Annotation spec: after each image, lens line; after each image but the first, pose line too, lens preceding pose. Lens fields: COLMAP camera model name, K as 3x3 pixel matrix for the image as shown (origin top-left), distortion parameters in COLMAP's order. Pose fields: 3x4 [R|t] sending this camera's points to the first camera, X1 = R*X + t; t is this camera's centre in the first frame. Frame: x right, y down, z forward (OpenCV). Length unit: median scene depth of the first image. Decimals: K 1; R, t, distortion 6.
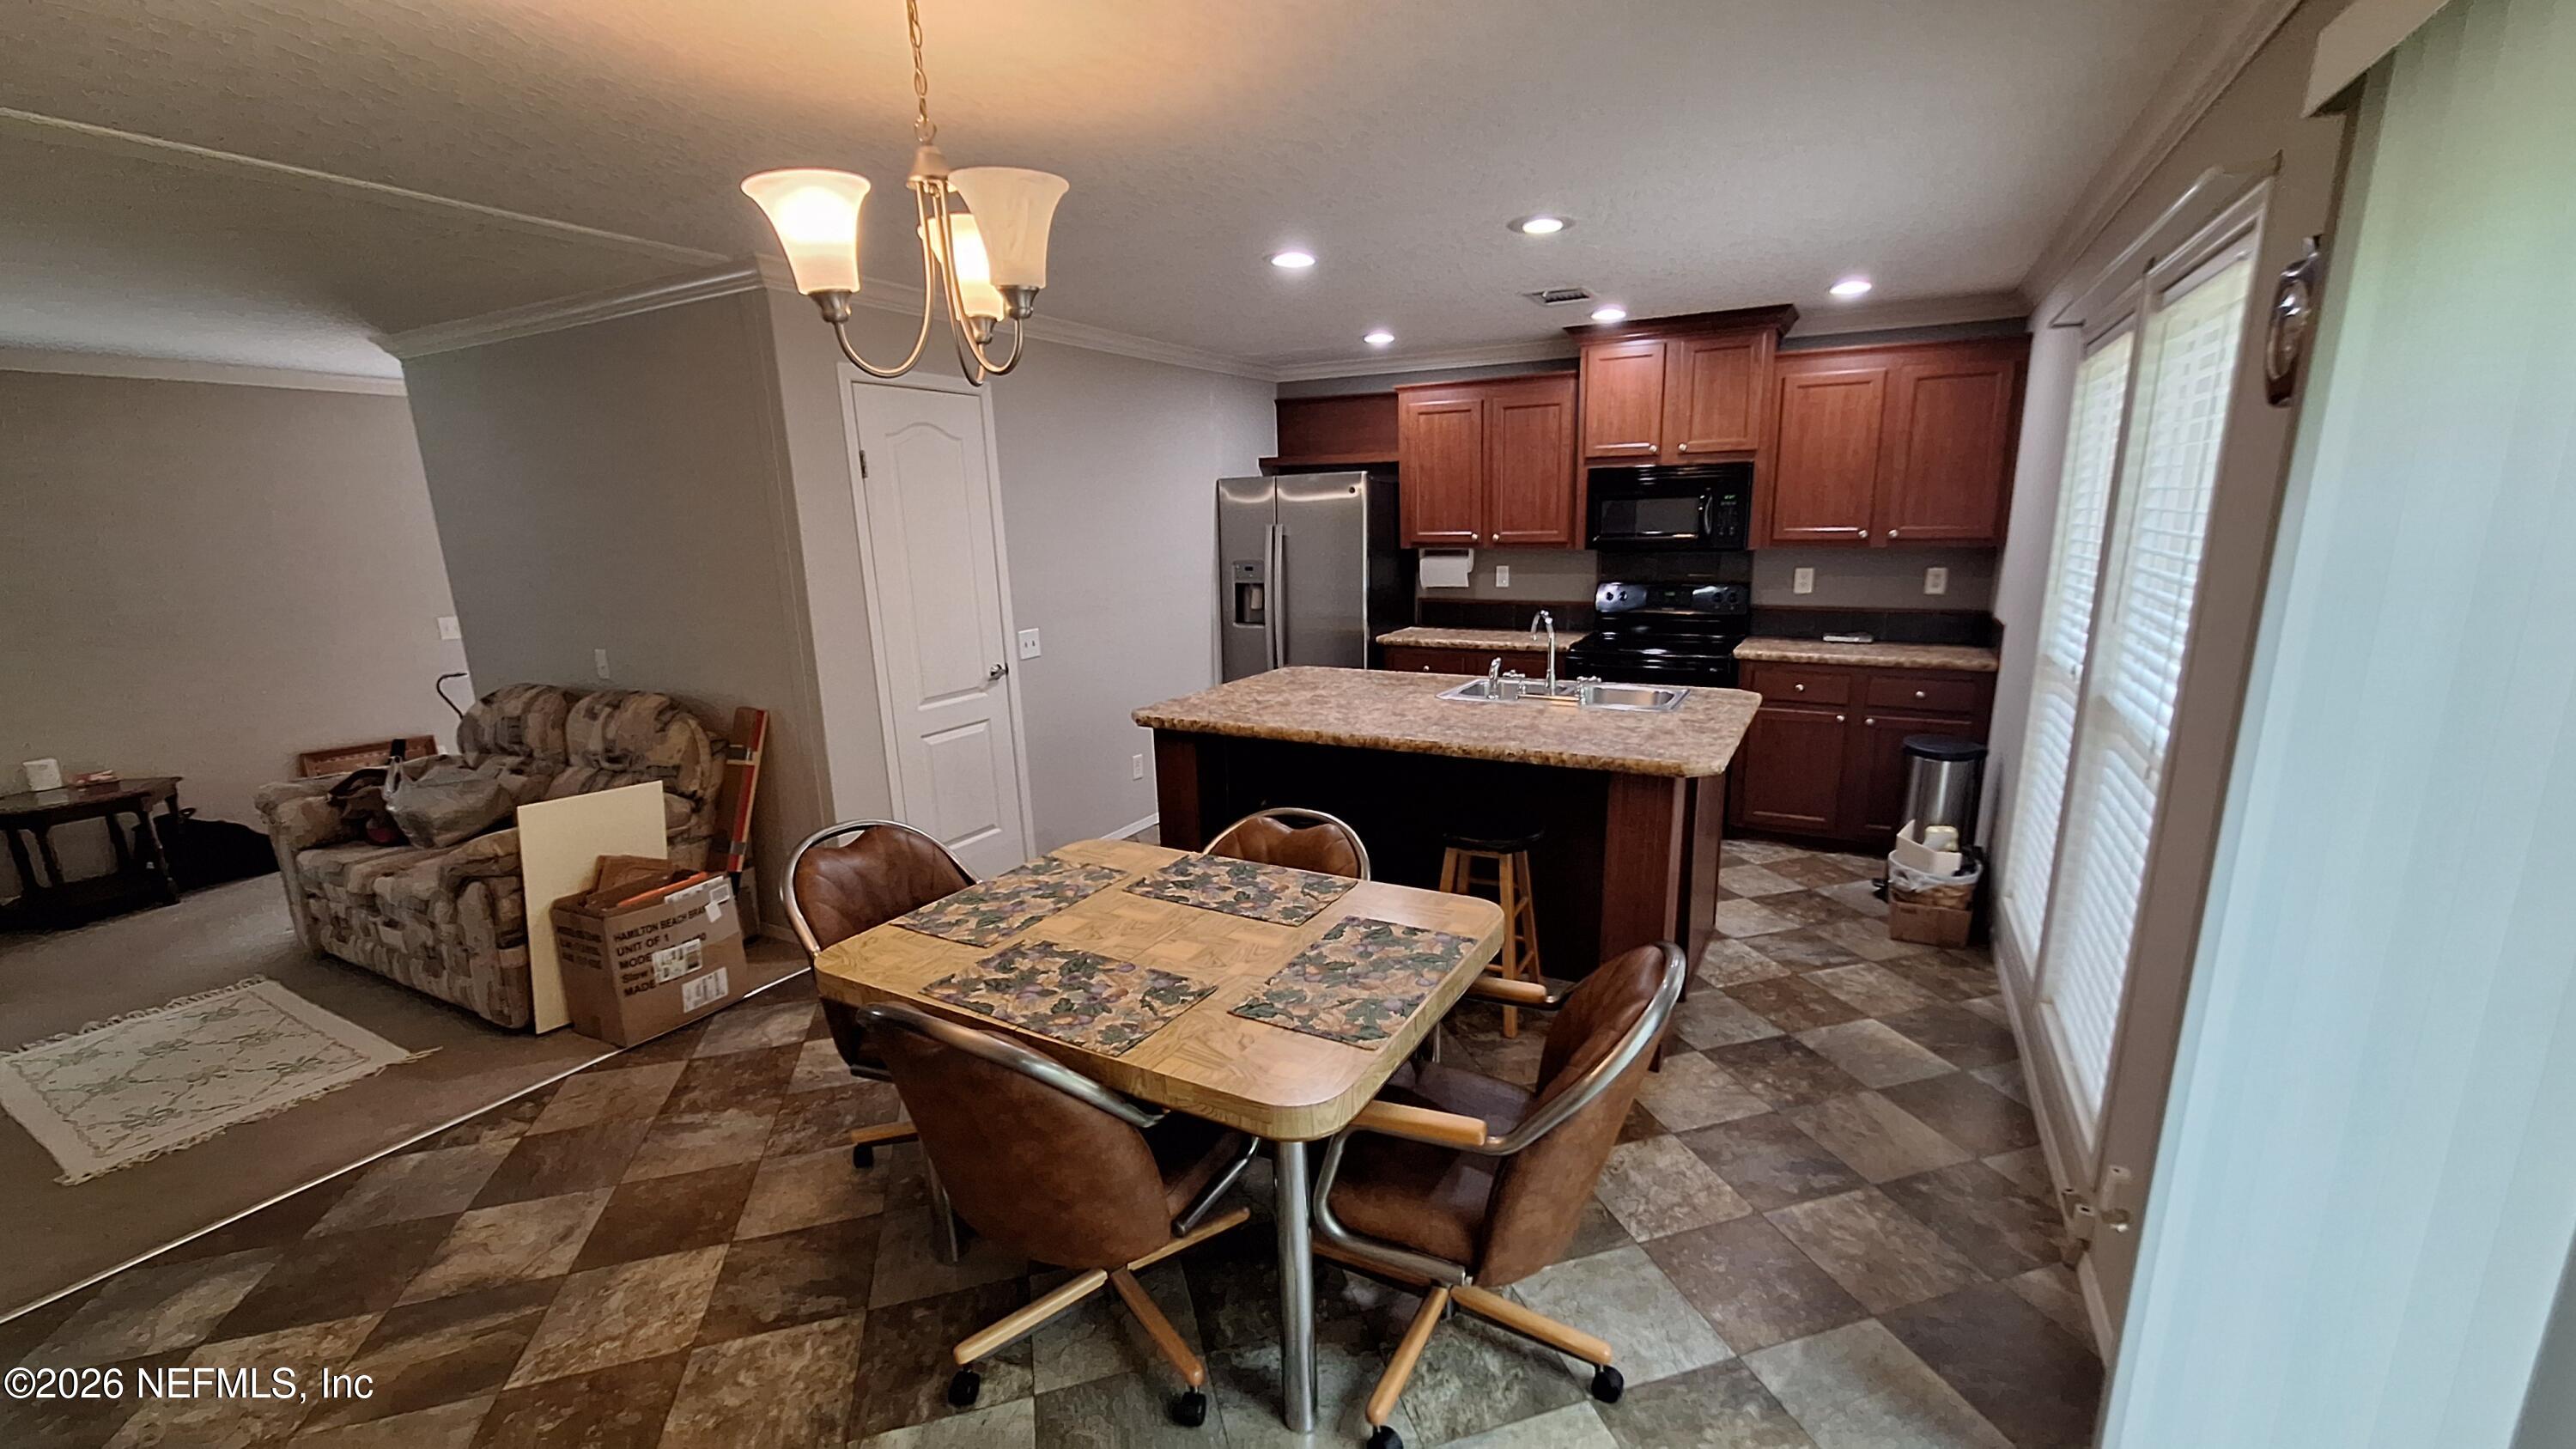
lens RADIAL K [[1009.1, 0, 1327.2], [0, 1009.1, 746.0], [0, 0, 1]] dist [-0.004837, 0.002771]
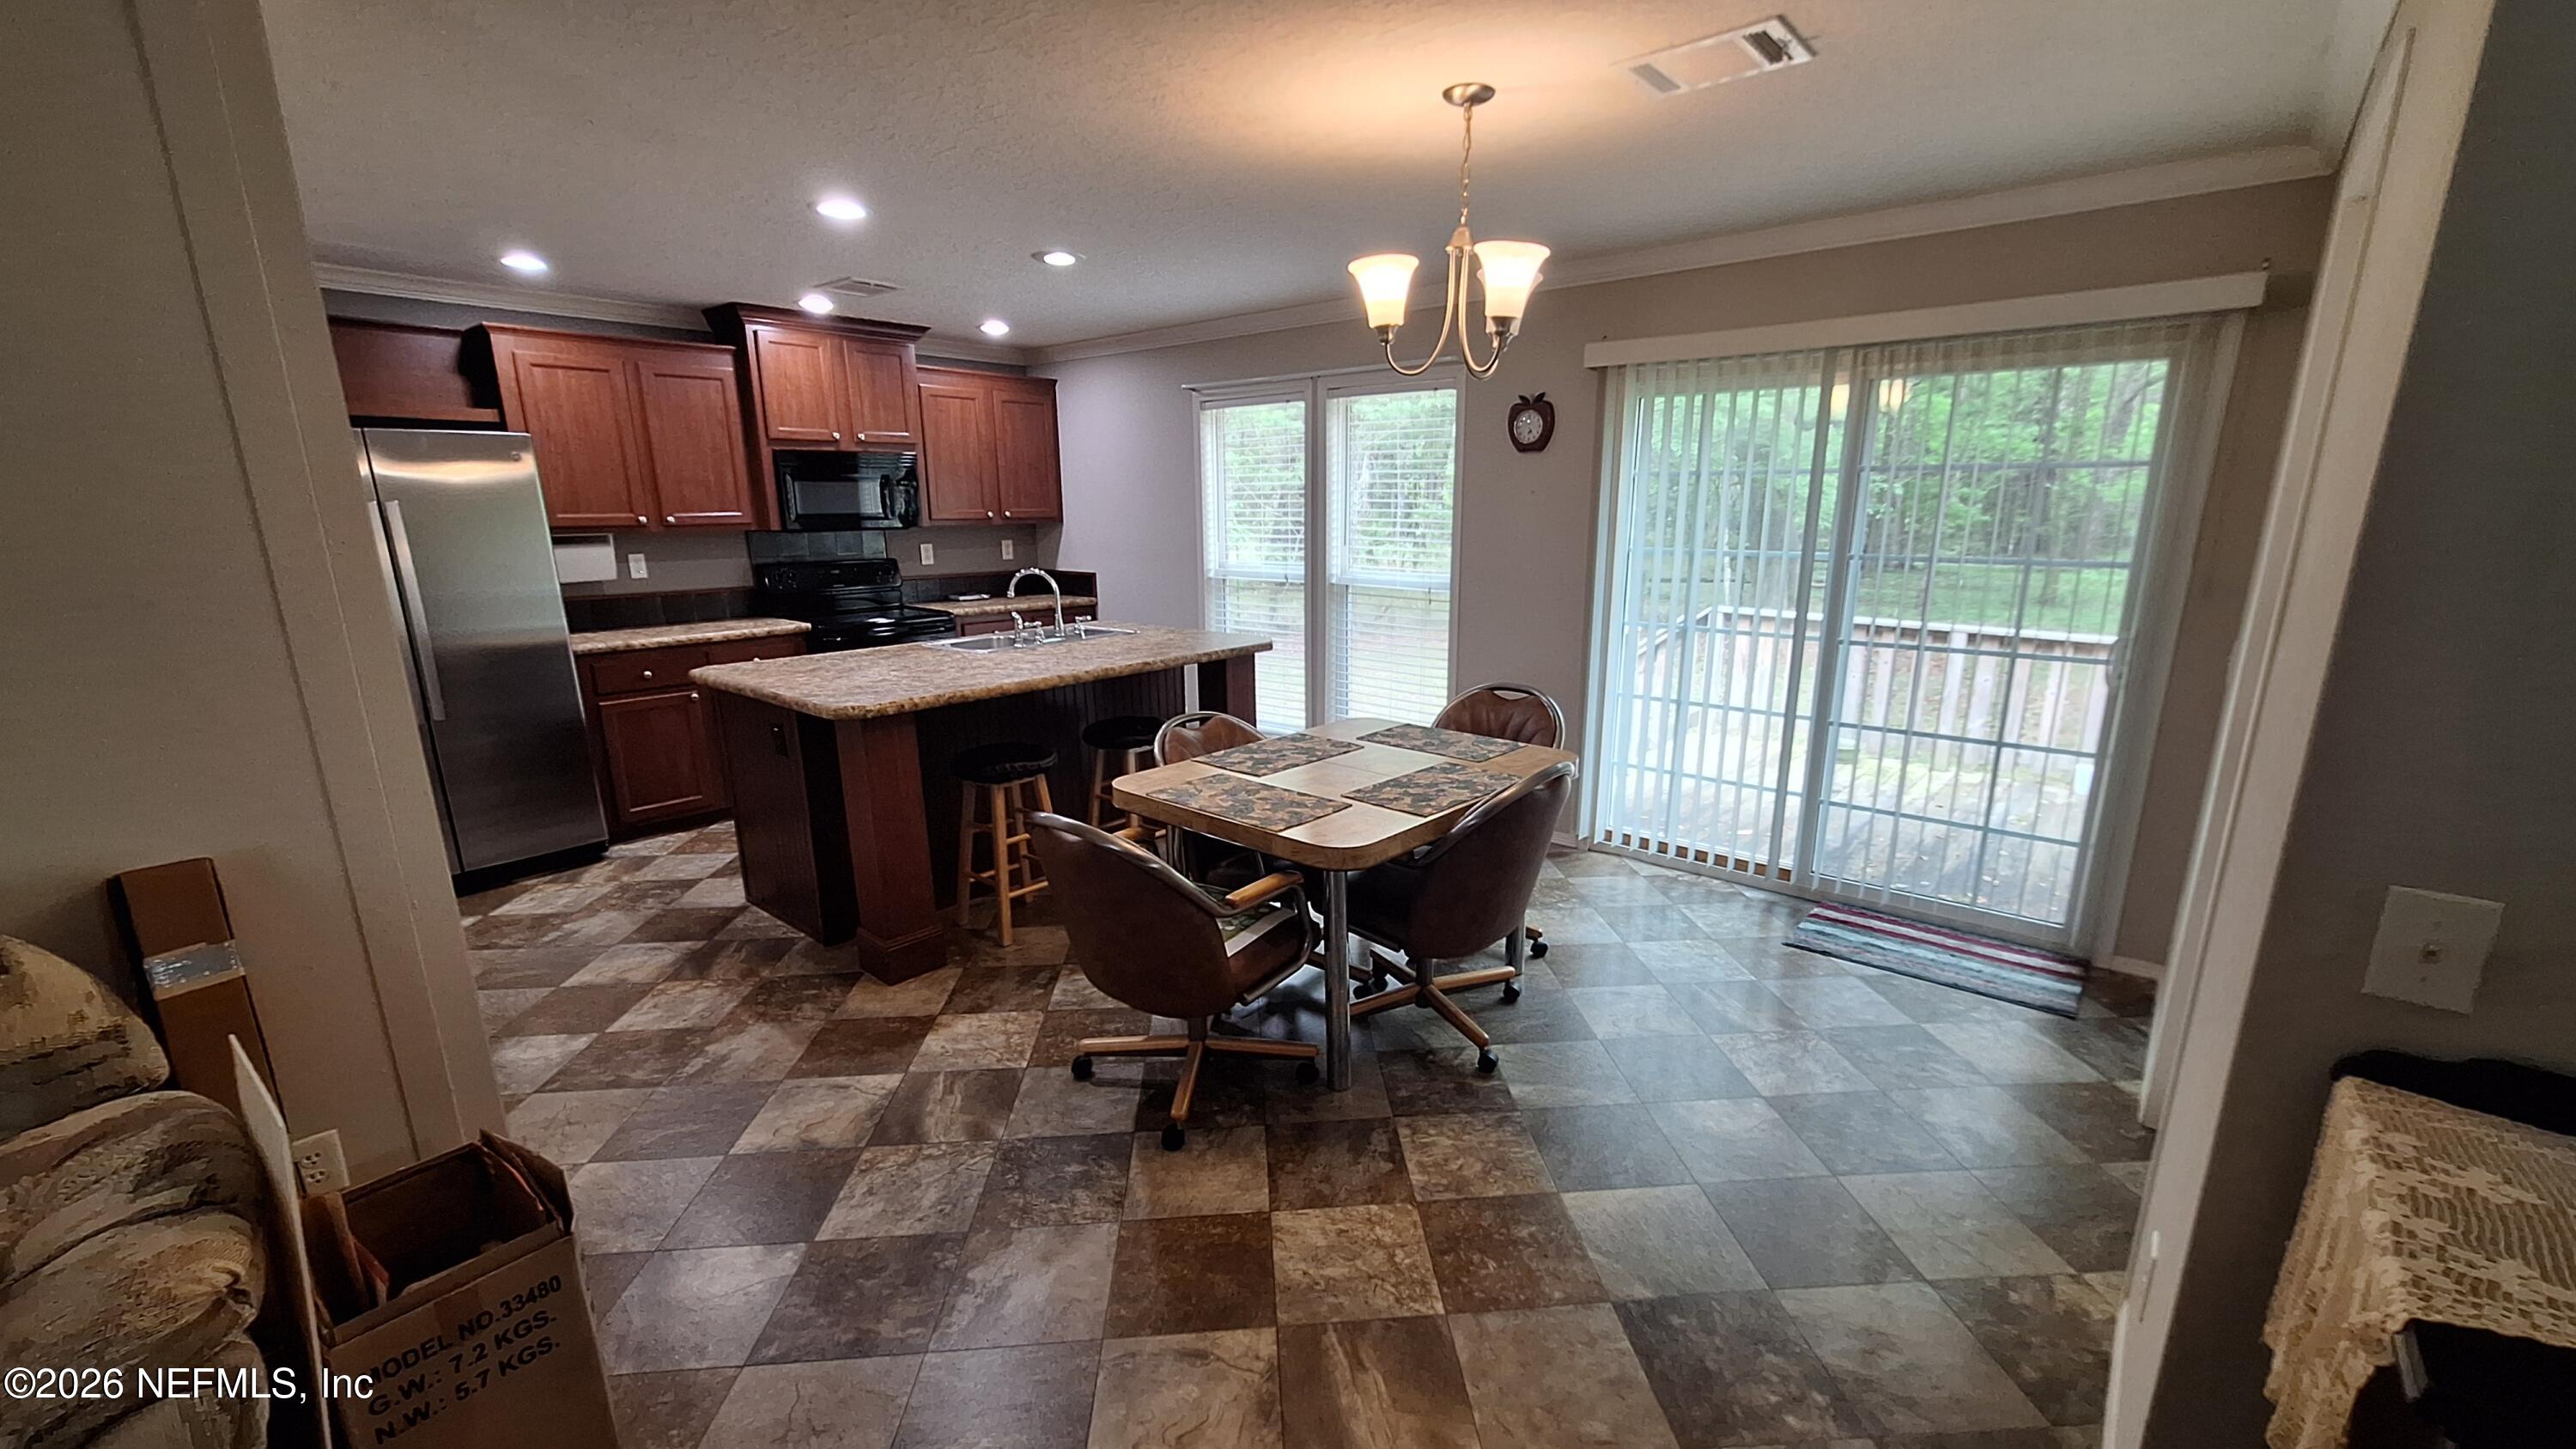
lens RADIAL K [[1009.1, 0, 1299.9], [0, 1009.1, 750.9], [0, 0, 1]] dist [-0.004837, 0.002771]
pose [[0.224874, -0.215247, 0.950316, -0.884457], [0.218943, 0.961518, 0.165975, -0.053868], [-0.949471, 0.170741, 0.263347, 0.403712]]
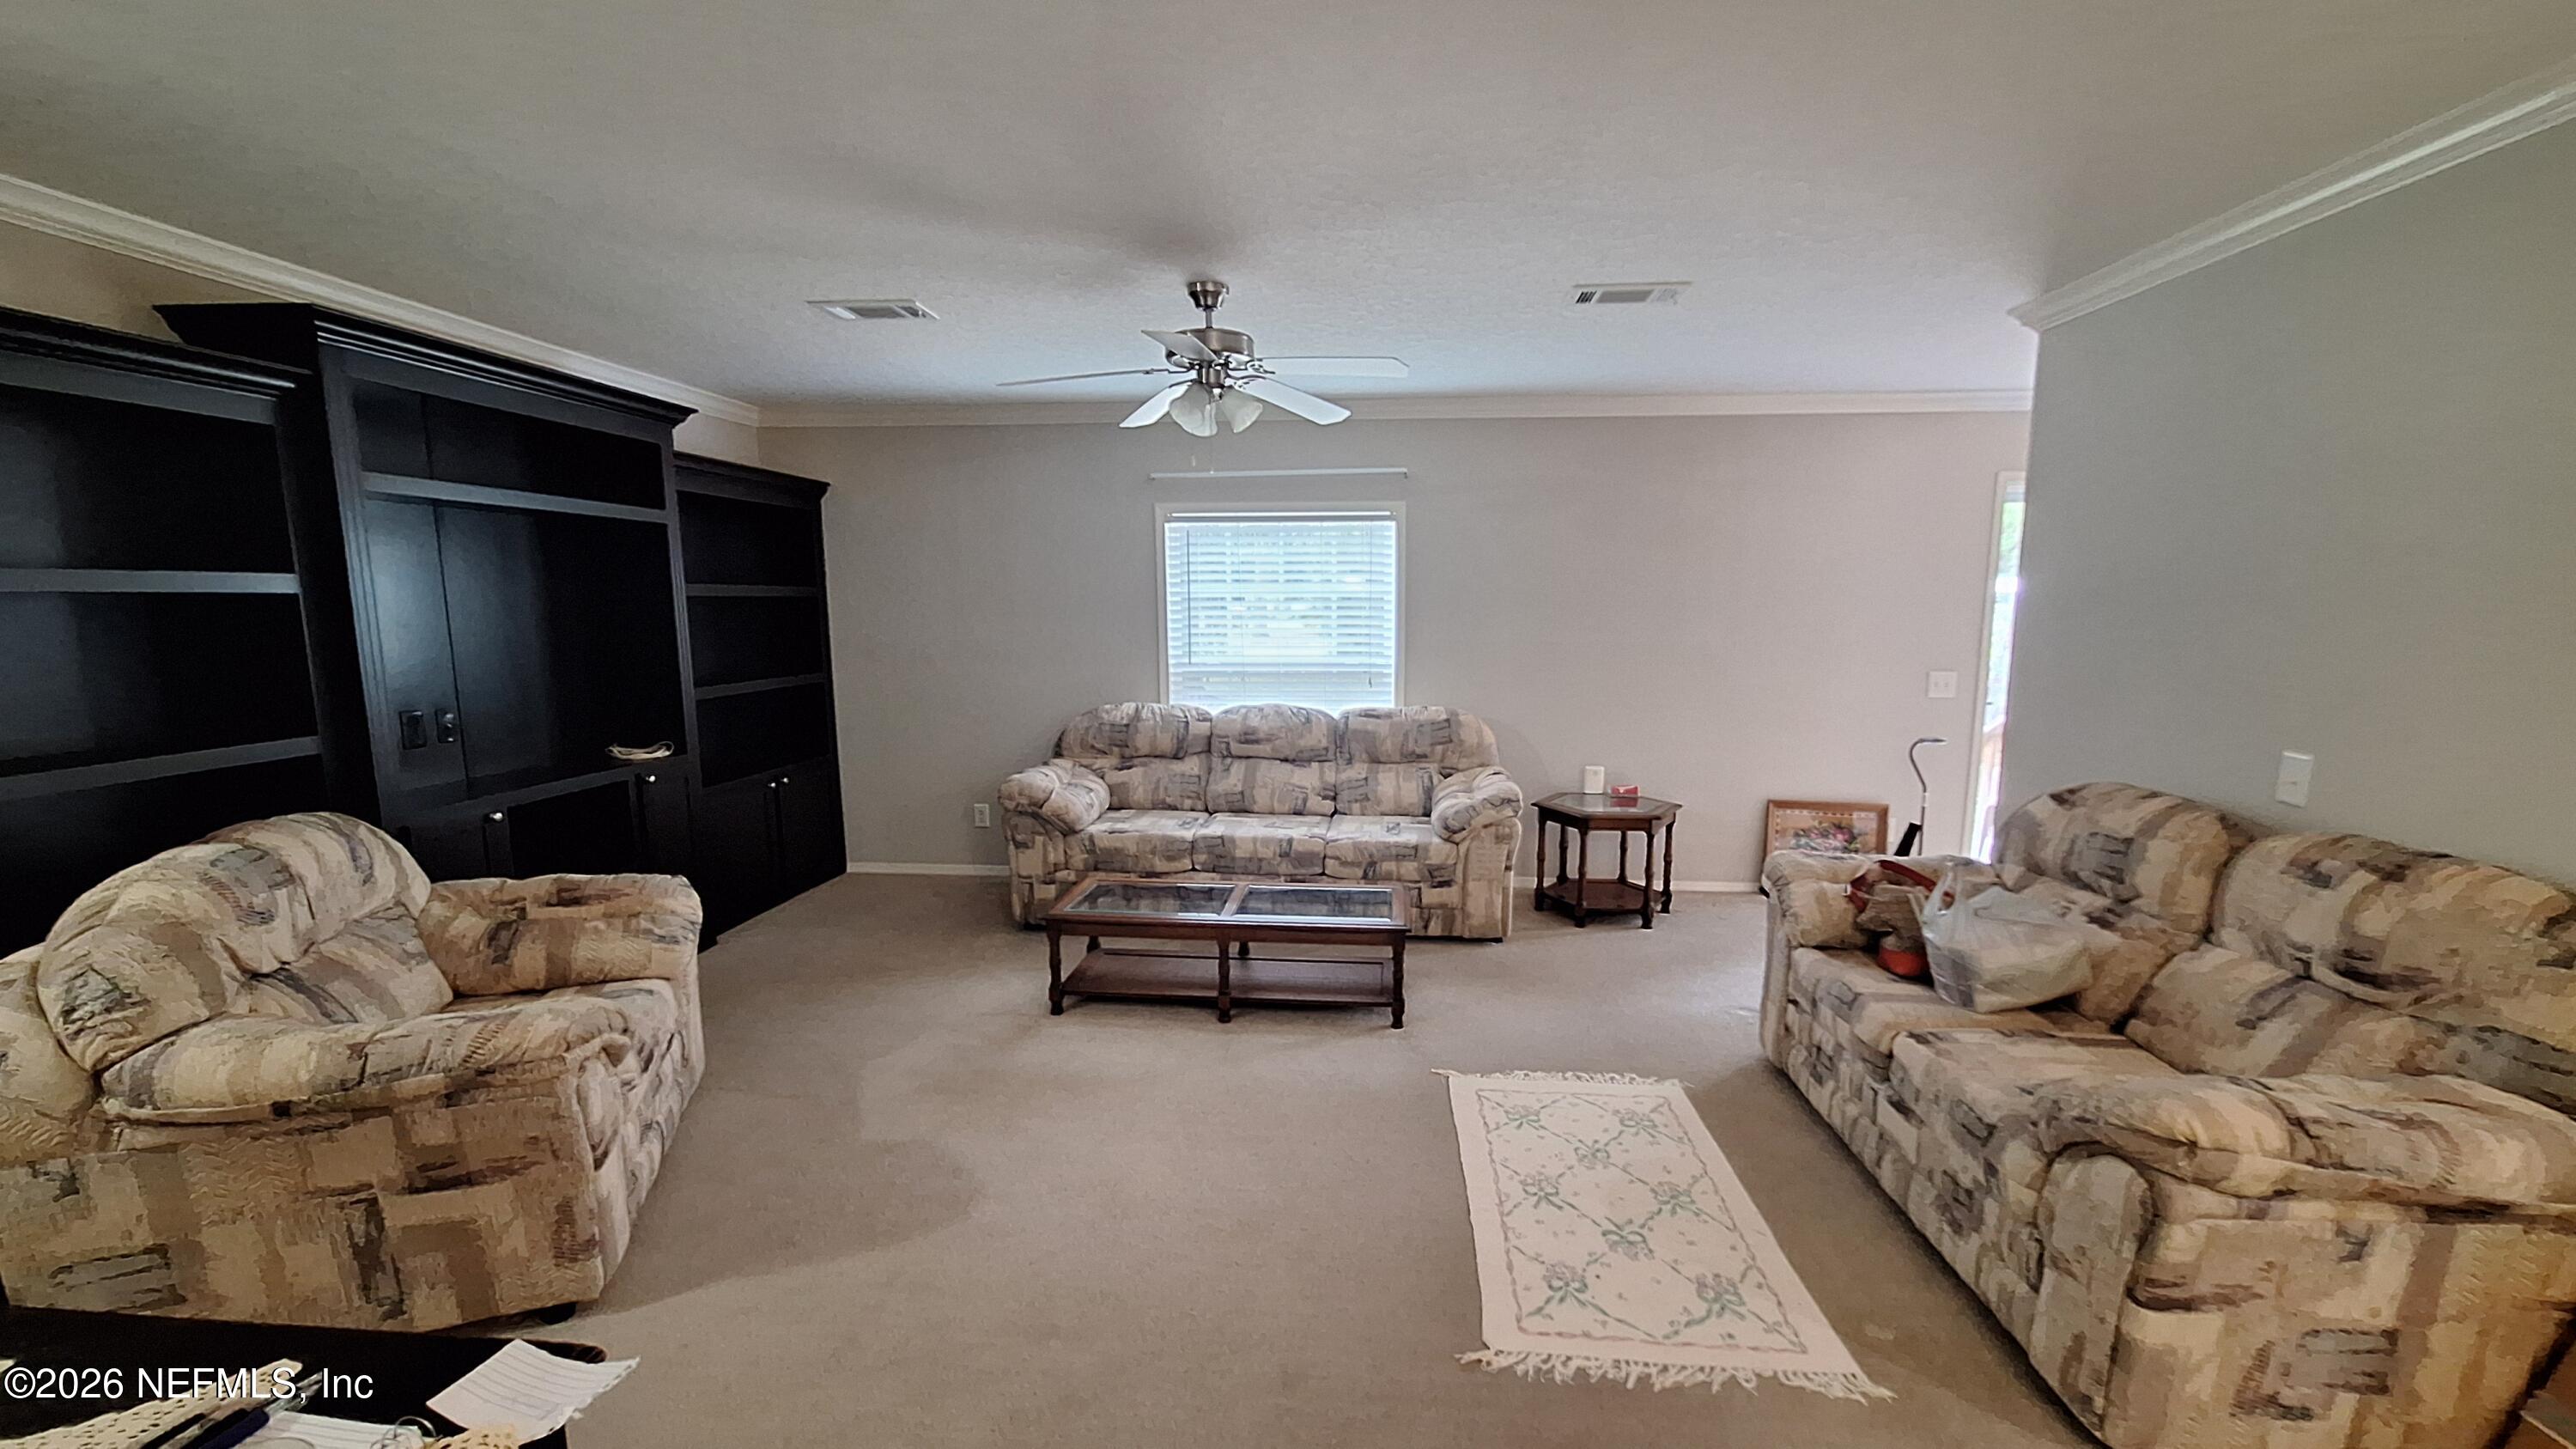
lens RADIAL K [[1009.1, 0, 1290.9], [0, 1009.1, 773.9], [0, 0, 1]] dist [-0.004837, 0.002771]
pose [[0.385270, 0.179834, -0.905112, -0.486748], [-0.212955, 0.971680, 0.102414, -0.023119], [0.897896, 0.153291, 0.412655, 0.297569]]
